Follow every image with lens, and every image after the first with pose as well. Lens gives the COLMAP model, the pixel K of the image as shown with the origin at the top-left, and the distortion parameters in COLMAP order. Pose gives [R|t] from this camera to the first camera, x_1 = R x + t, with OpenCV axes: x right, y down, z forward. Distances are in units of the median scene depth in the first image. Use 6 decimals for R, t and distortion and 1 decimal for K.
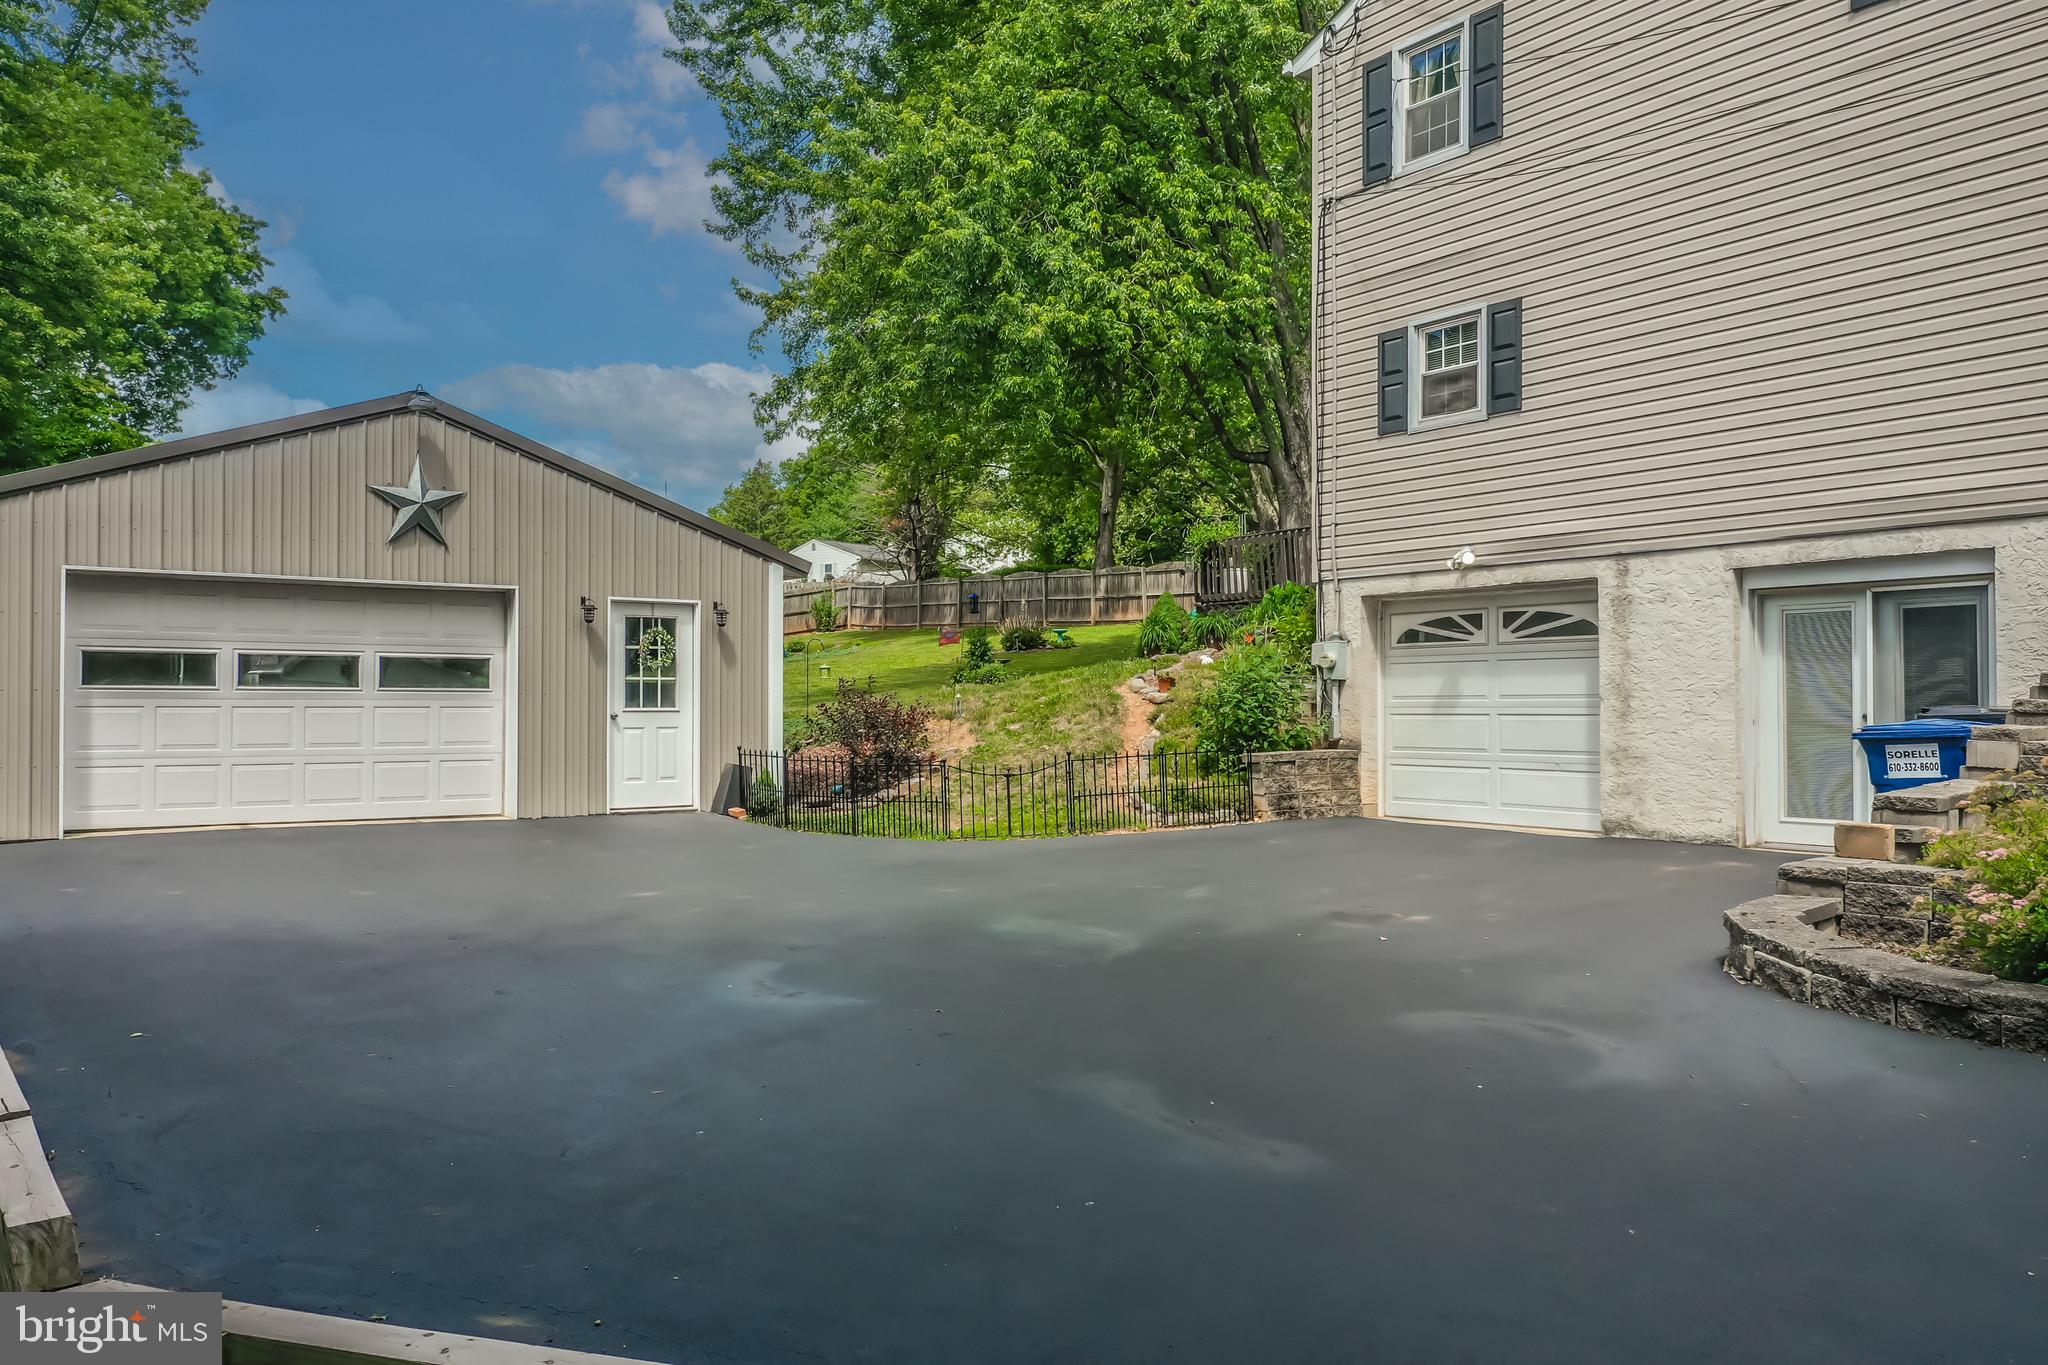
lens RADIAL K [[1652.0, 0, 1012.3], [0, 1652.0, 678.1], [0, 0, 1]] dist [0.005510, 0.010694]
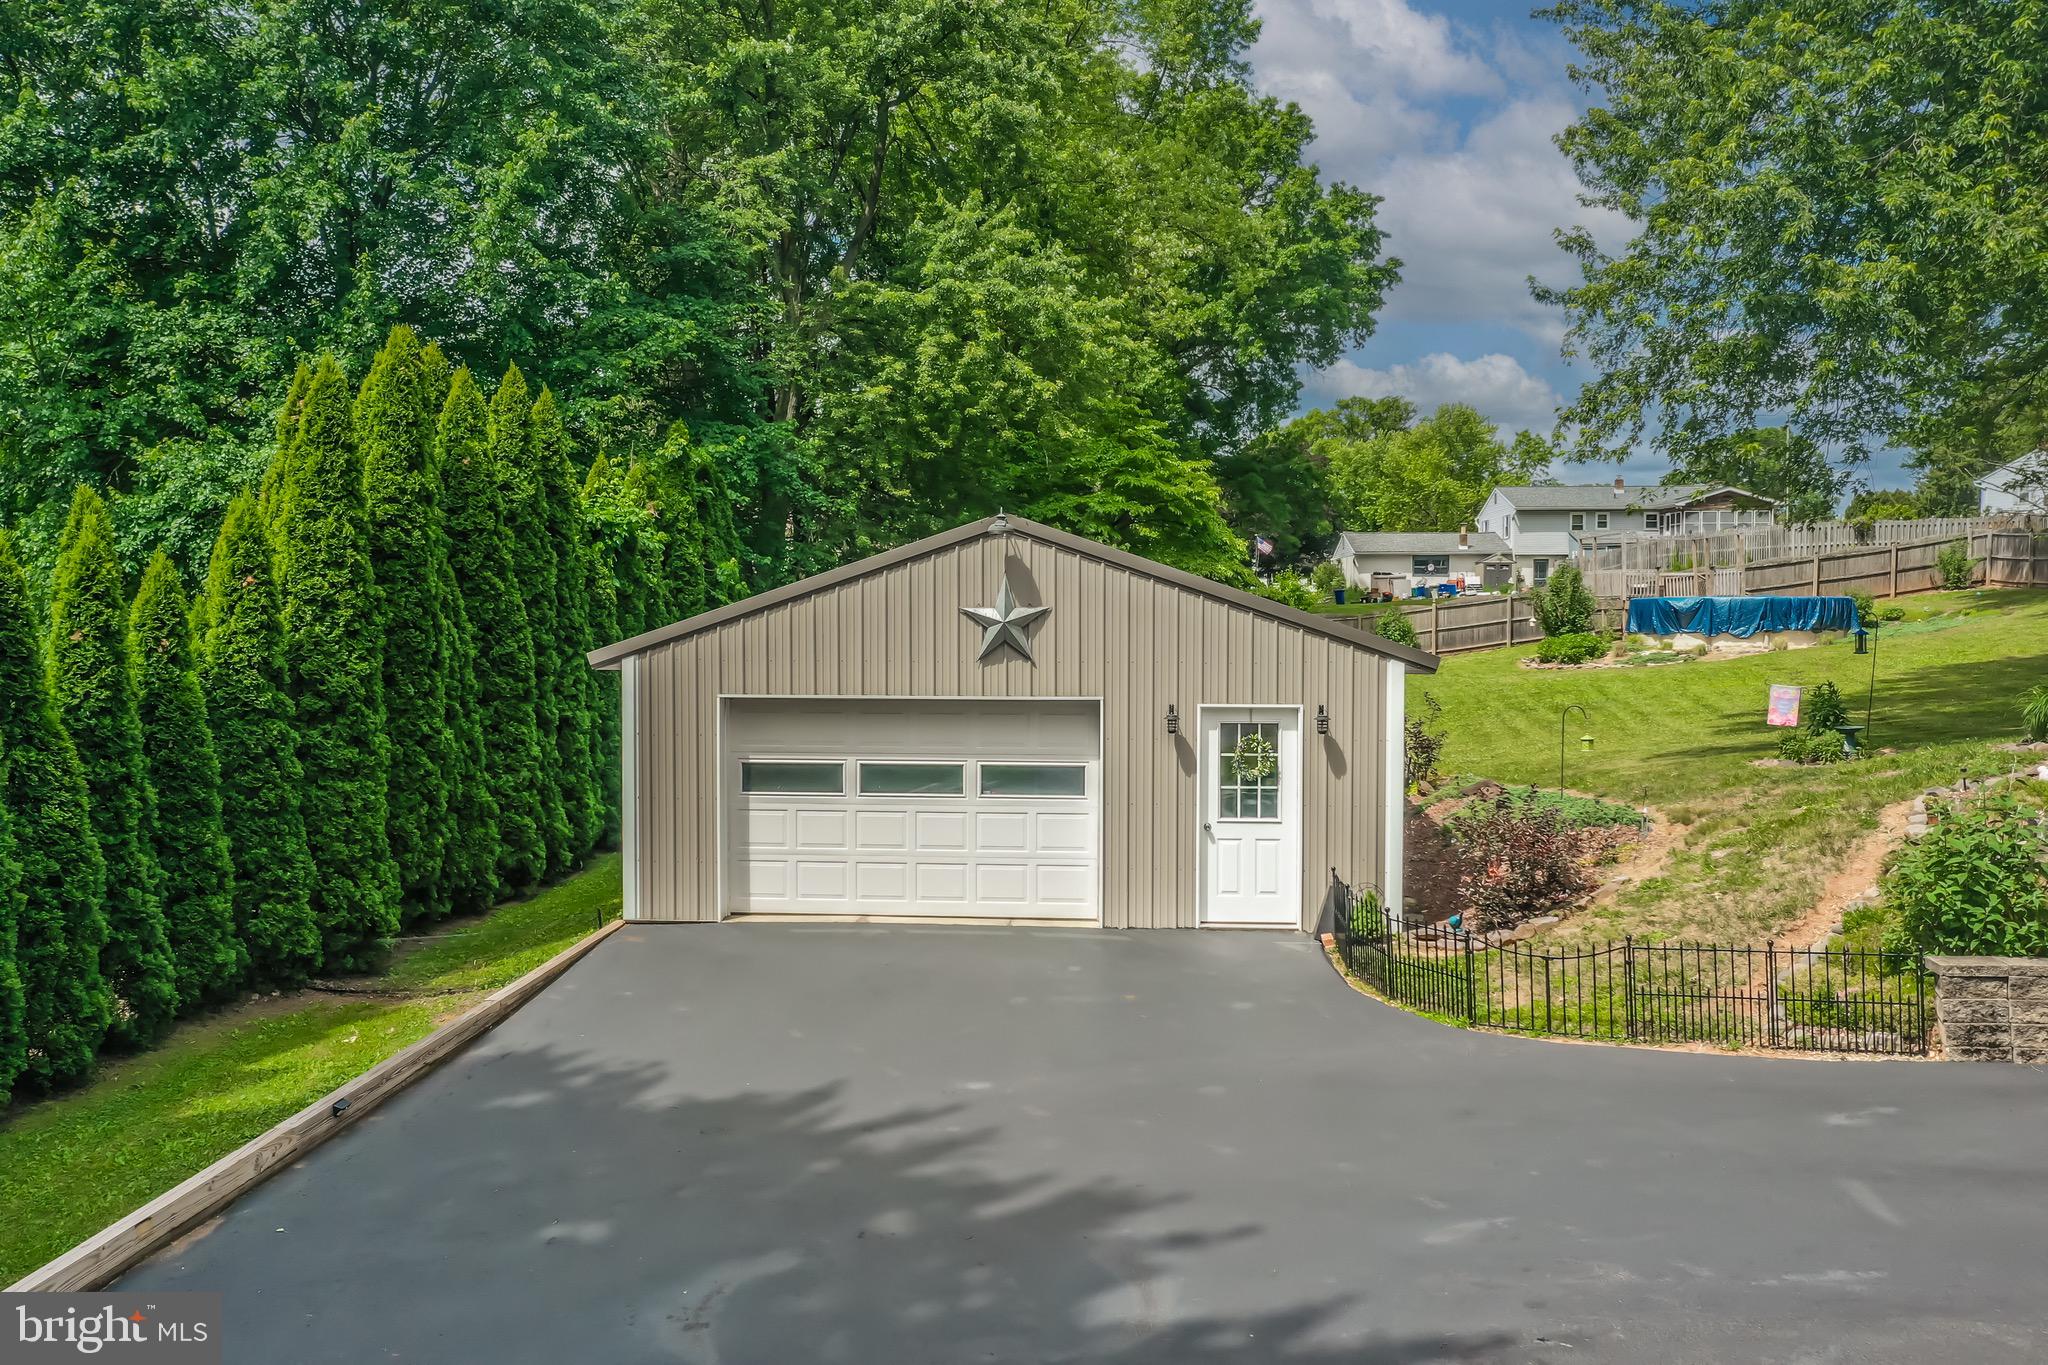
lens RADIAL K [[1652.0, 0, 1012.3], [0, 1652.0, 678.1], [0, 0, 1]] dist [0.005510, 0.010694]
pose [[0.751762, 0.025052, -0.658958, 0.324205], [0.010538, 0.998694, 0.049990, -0.119177], [0.659350, -0.044525, 0.750516, 0.212671]]
